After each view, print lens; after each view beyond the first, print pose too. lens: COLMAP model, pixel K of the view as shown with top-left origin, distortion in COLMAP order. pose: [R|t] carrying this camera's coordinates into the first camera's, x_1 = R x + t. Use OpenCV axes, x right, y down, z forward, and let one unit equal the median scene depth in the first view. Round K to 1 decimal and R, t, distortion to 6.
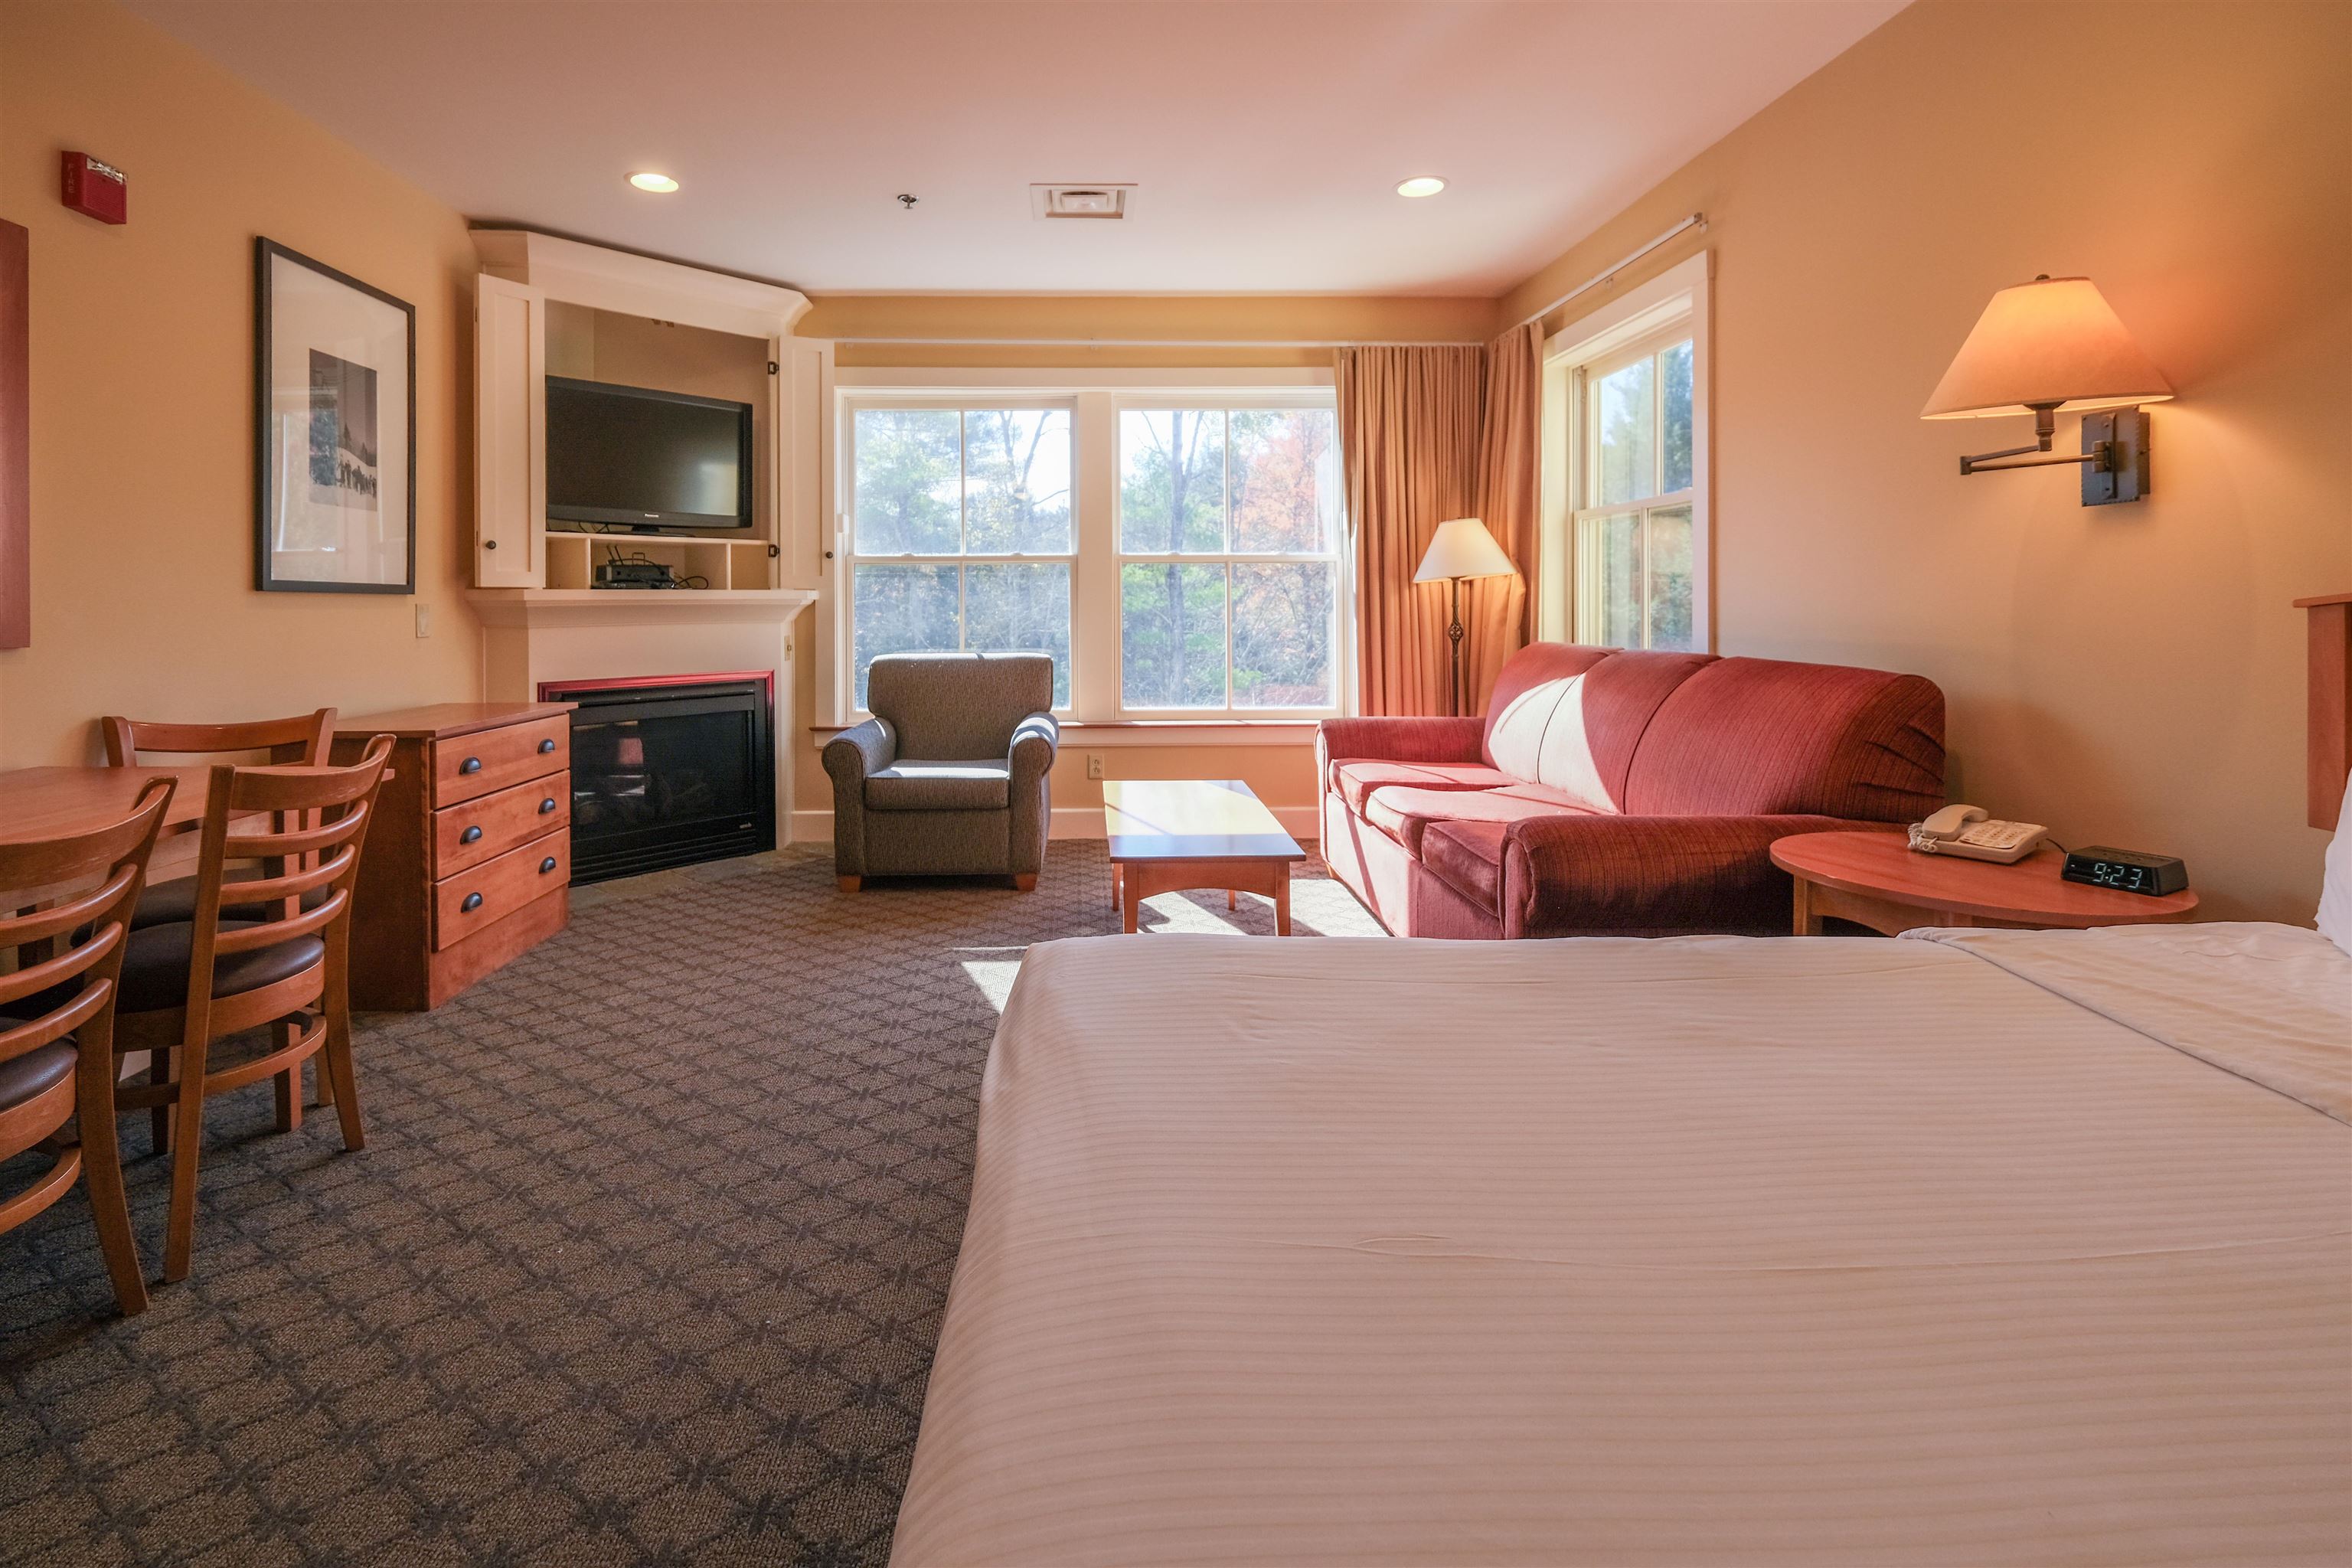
lens RADIAL K [[1064.7, 0, 1115.5], [0, 1064.7, 614.4], [0, 0, 1]] dist [-0.002047, -0.000079]
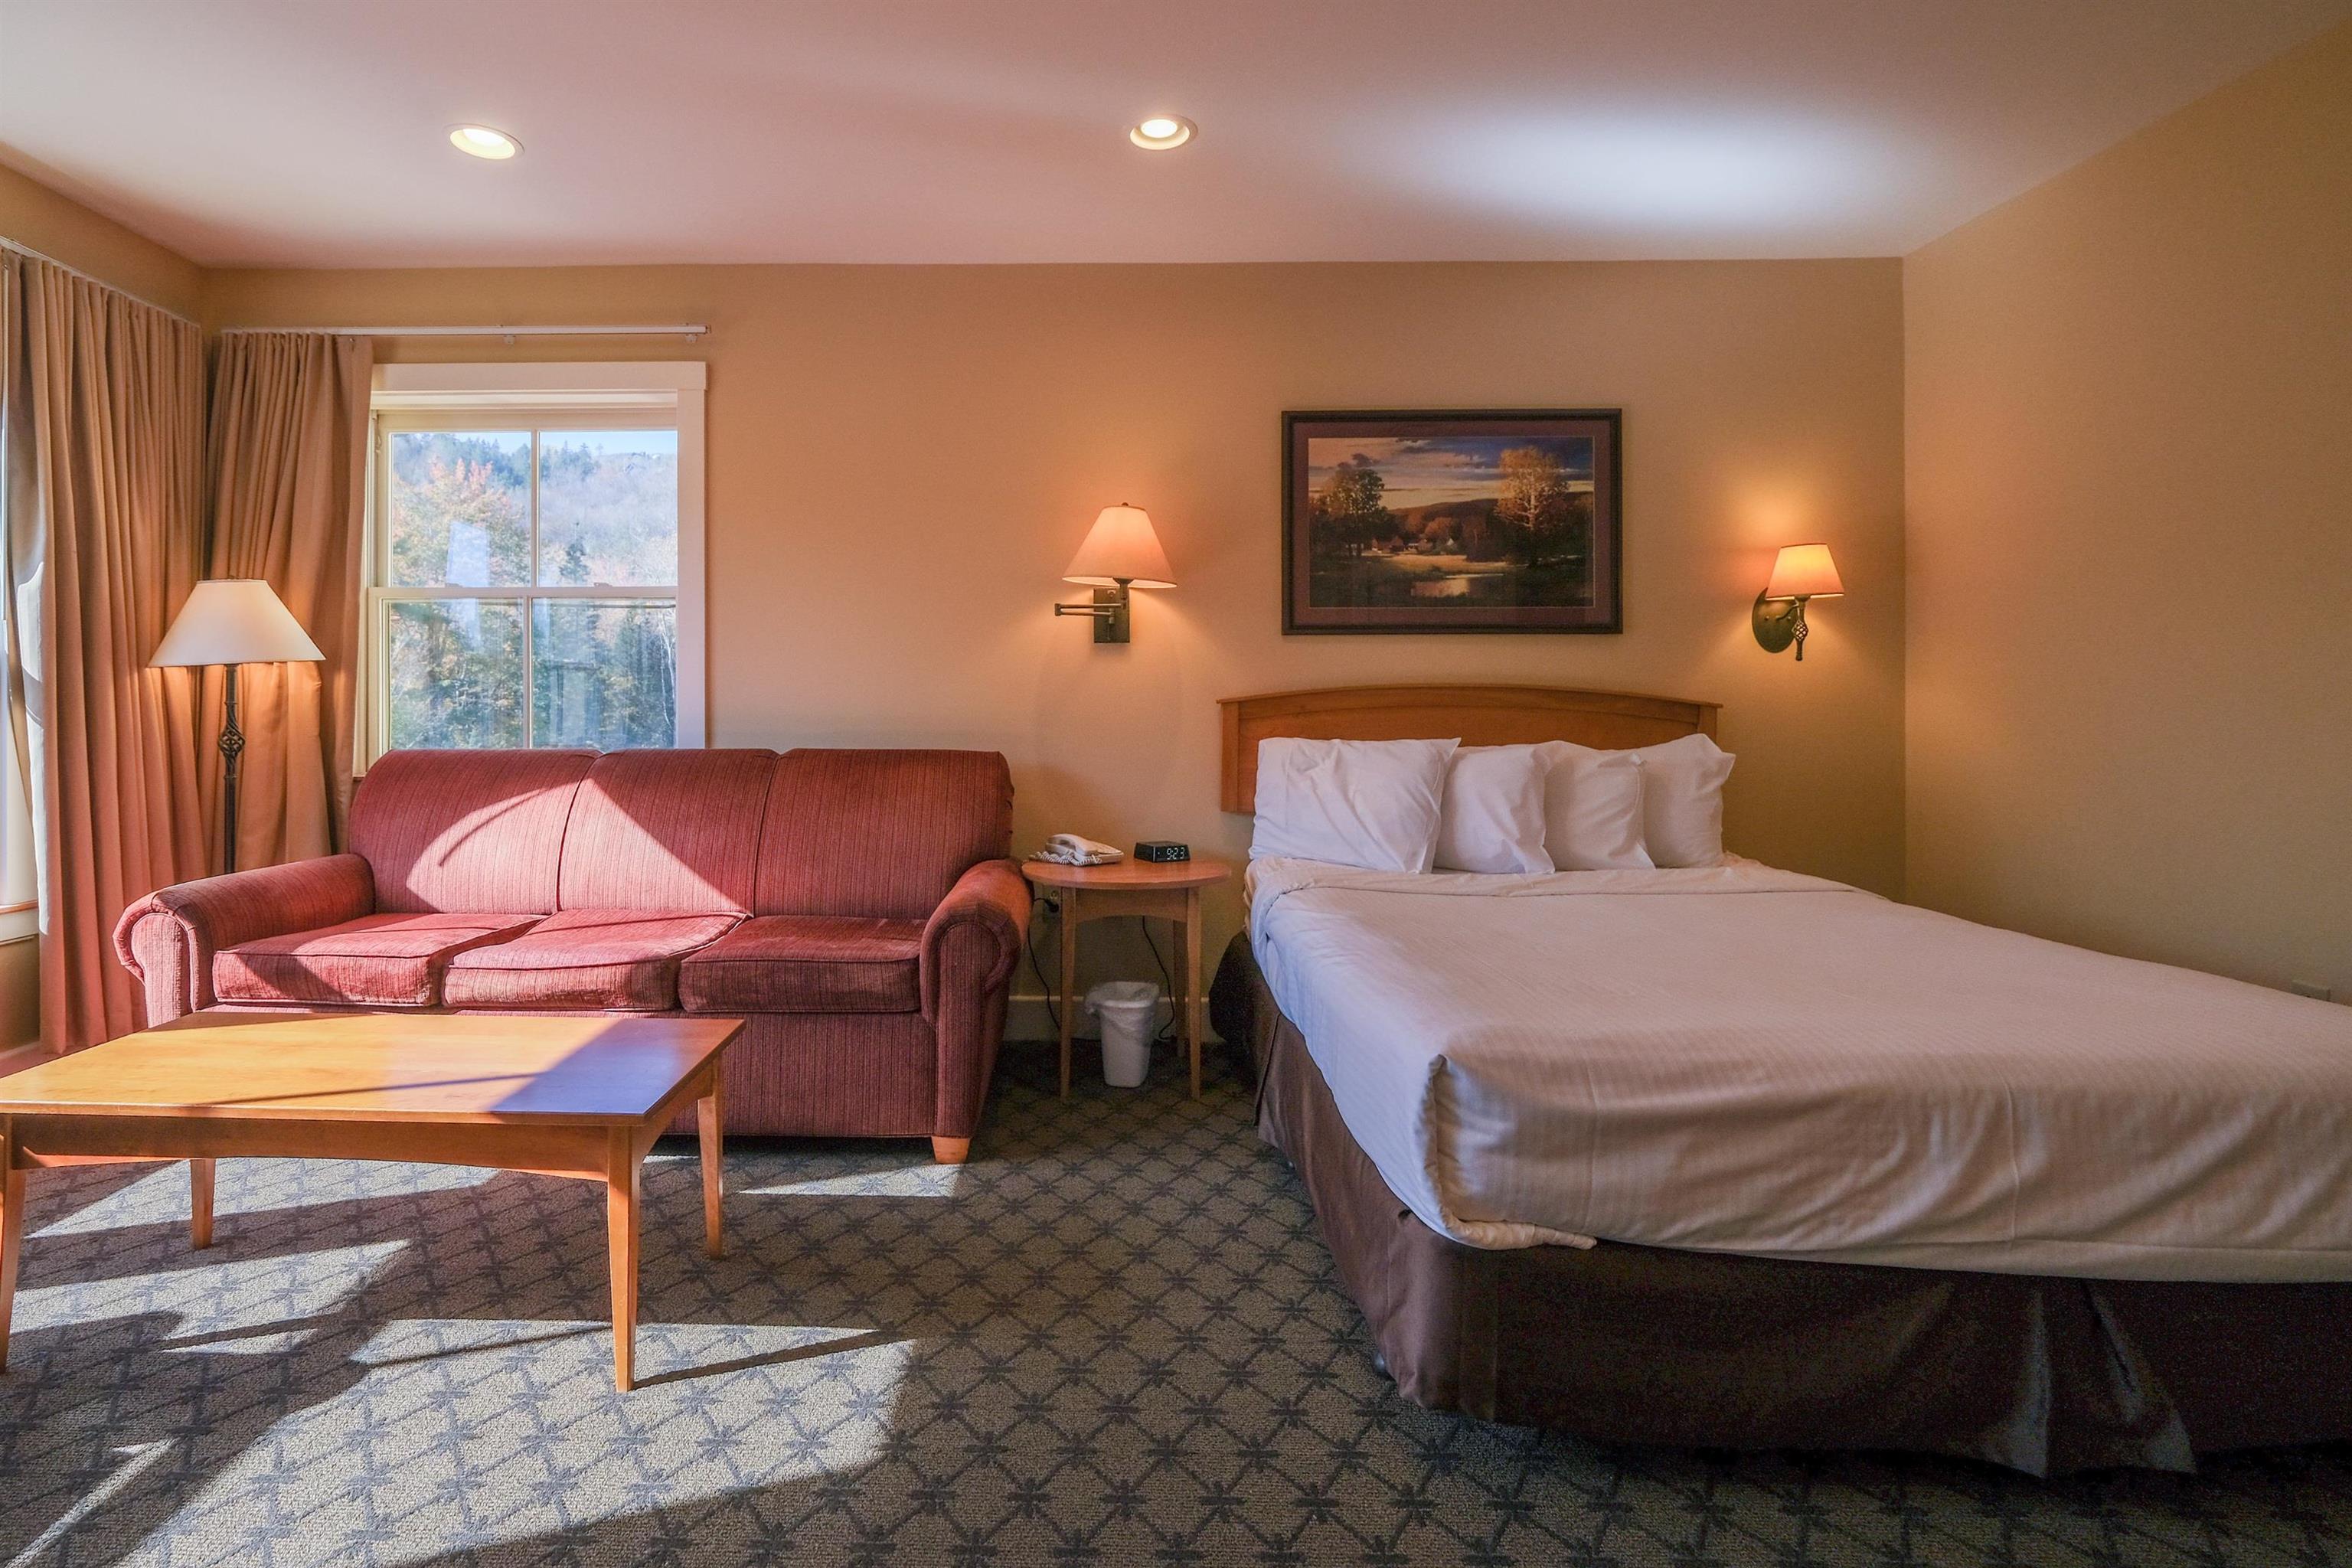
lens RADIAL K [[1064.7, 0, 1089.7], [0, 1064.7, 713.2], [0, 0, 1]] dist [-0.002047, -0.000079]
pose [[0.056863, 0.000048, 0.998382, -0.399415], [0.009147, 0.999958, -0.000569, 0.004740], [-0.998340, 0.009165, 0.056860, 0.488940]]
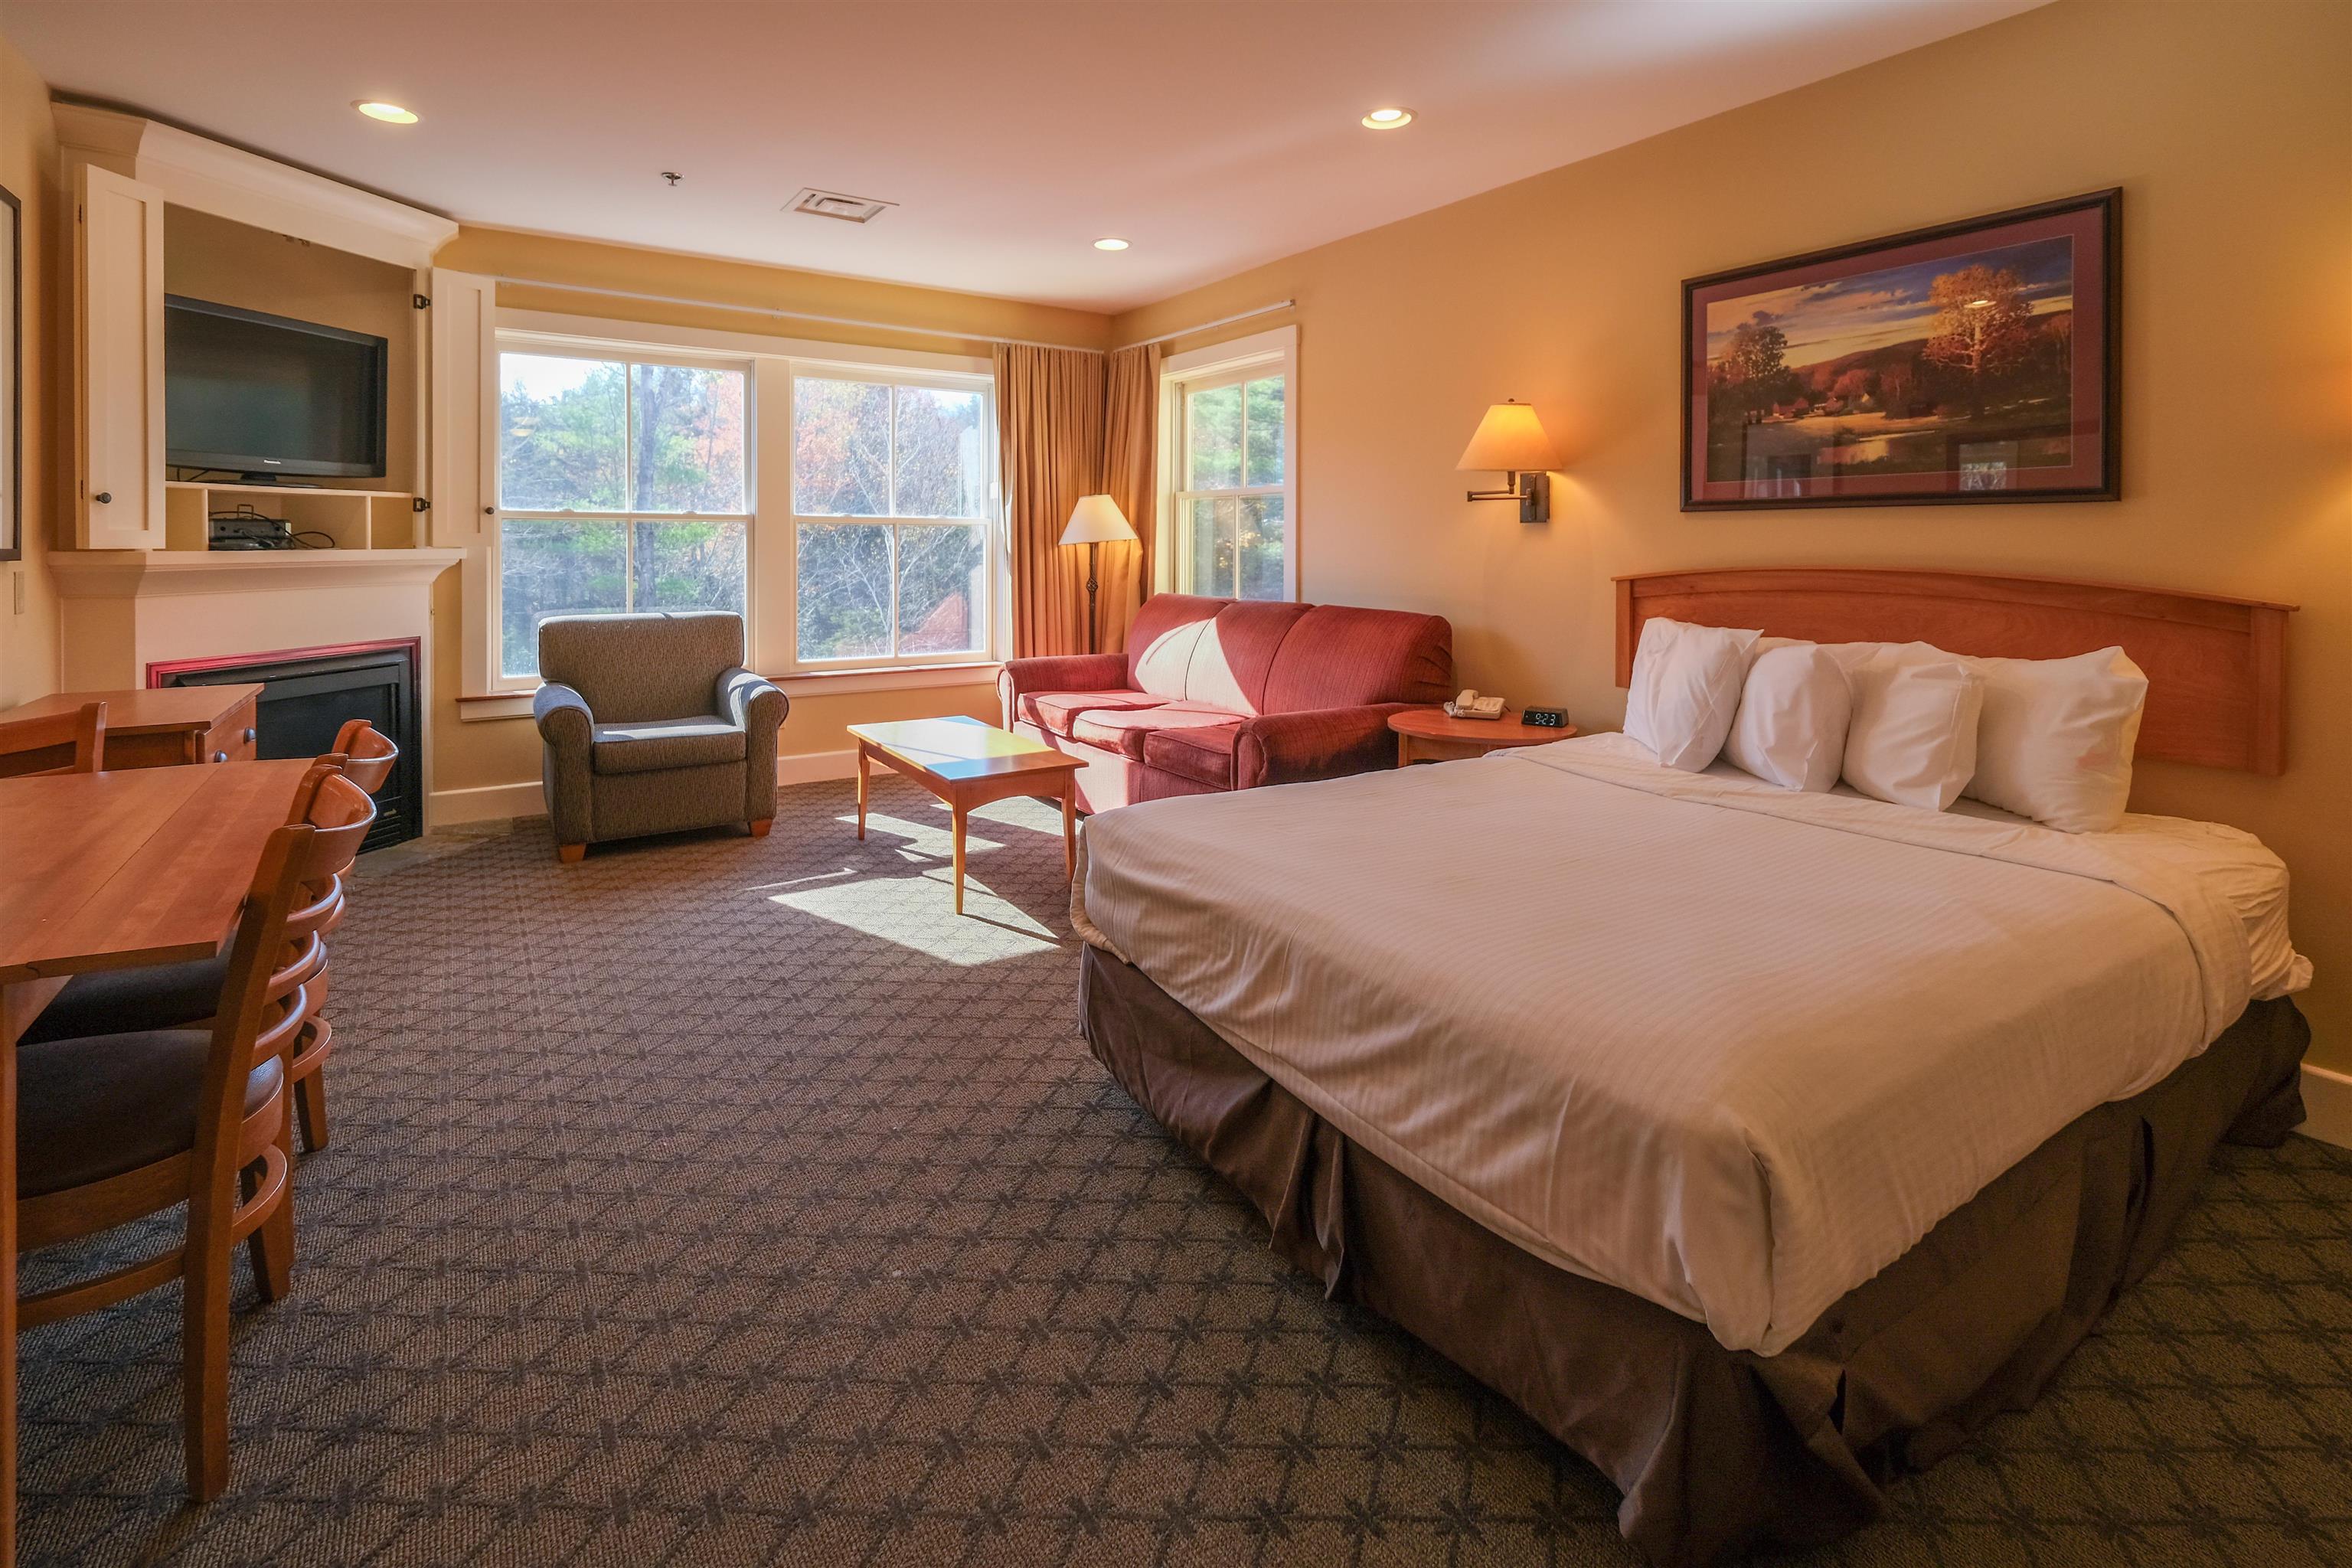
lens RADIAL K [[1064.7, 0, 1201.1], [0, 1064.7, 561.9], [0, 0, 1]] dist [-0.002047, -0.000079]
pose [[0.840026, 0.000476, 0.542546, -0.295000], [-0.004264, 0.999975, 0.005725, -0.022548], [-0.542529, -0.007122, 0.840007, -0.132217]]
